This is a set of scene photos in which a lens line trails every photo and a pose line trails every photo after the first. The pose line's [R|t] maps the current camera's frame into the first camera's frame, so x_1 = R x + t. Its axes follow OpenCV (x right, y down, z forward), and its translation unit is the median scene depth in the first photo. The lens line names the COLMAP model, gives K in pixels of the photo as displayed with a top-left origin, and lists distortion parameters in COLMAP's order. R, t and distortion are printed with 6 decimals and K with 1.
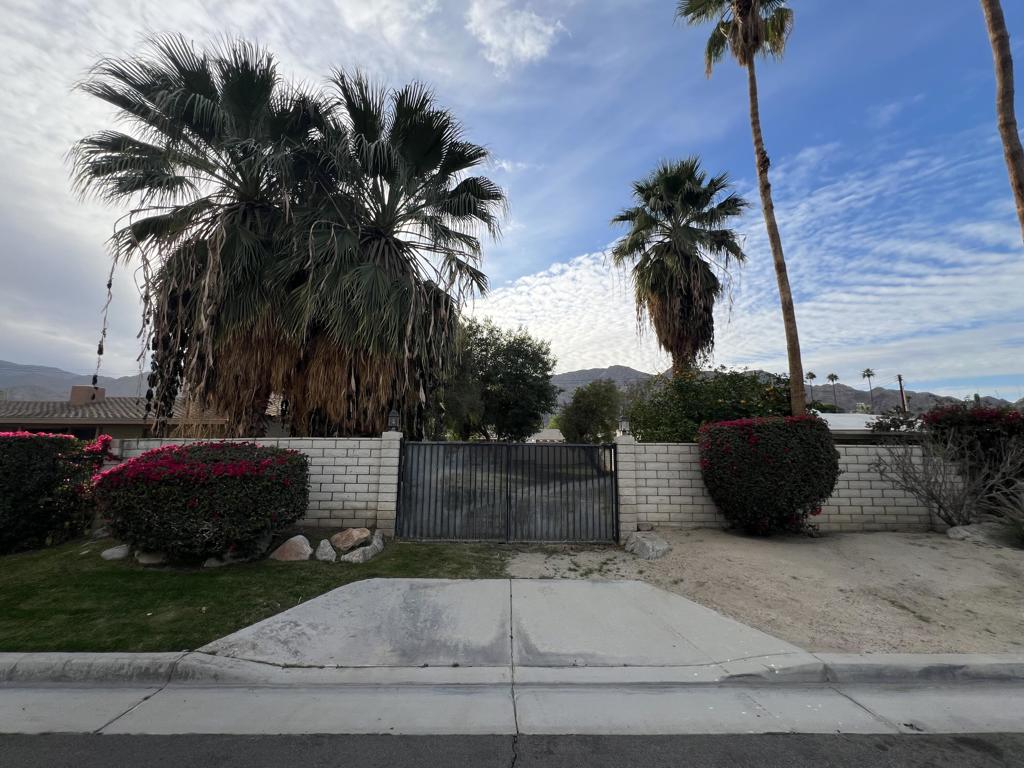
lens RADIAL K [[413.2, 0, 510.2], [0, 413.2, 379.3], [0, 0, 1]] dist [0.003599, 0.000448]
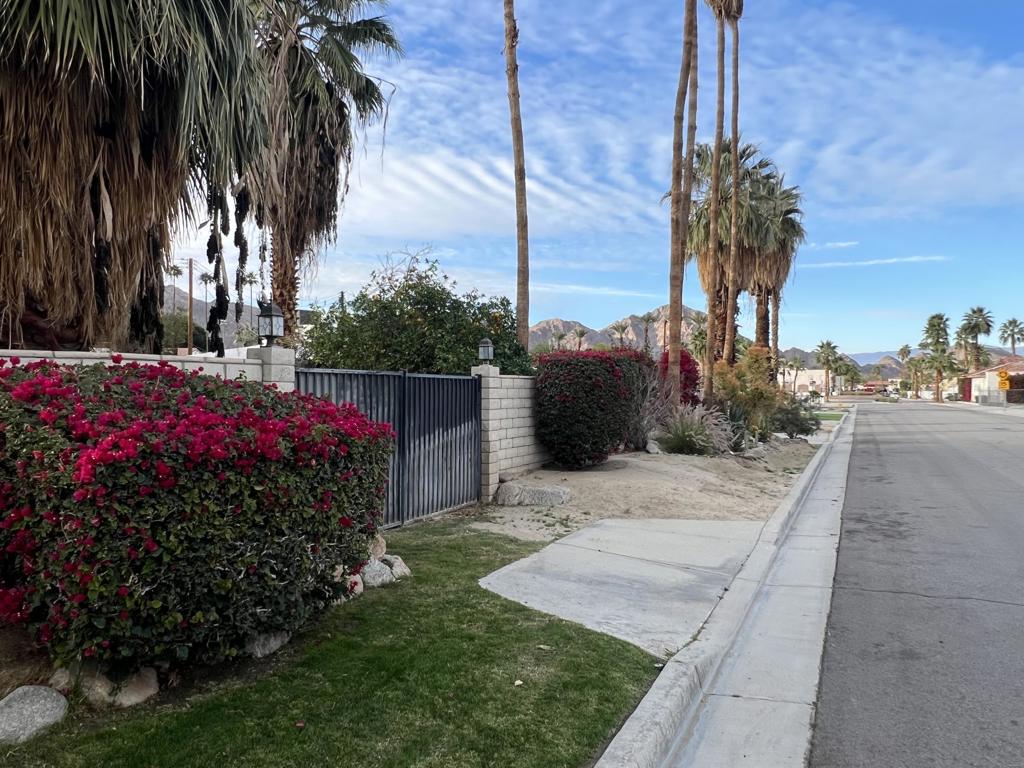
lens RADIAL K [[743.4, 0, 510.7], [0, 743.4, 387.2], [0, 0, 1]] dist [-0.000800, -0.001948]
pose [[0.442390, -0.005496, 0.896806, -0.244949], [-0.143845, 0.986600, 0.077004, 0.016291], [-0.885212, -0.163067, 0.435671, 0.091962]]
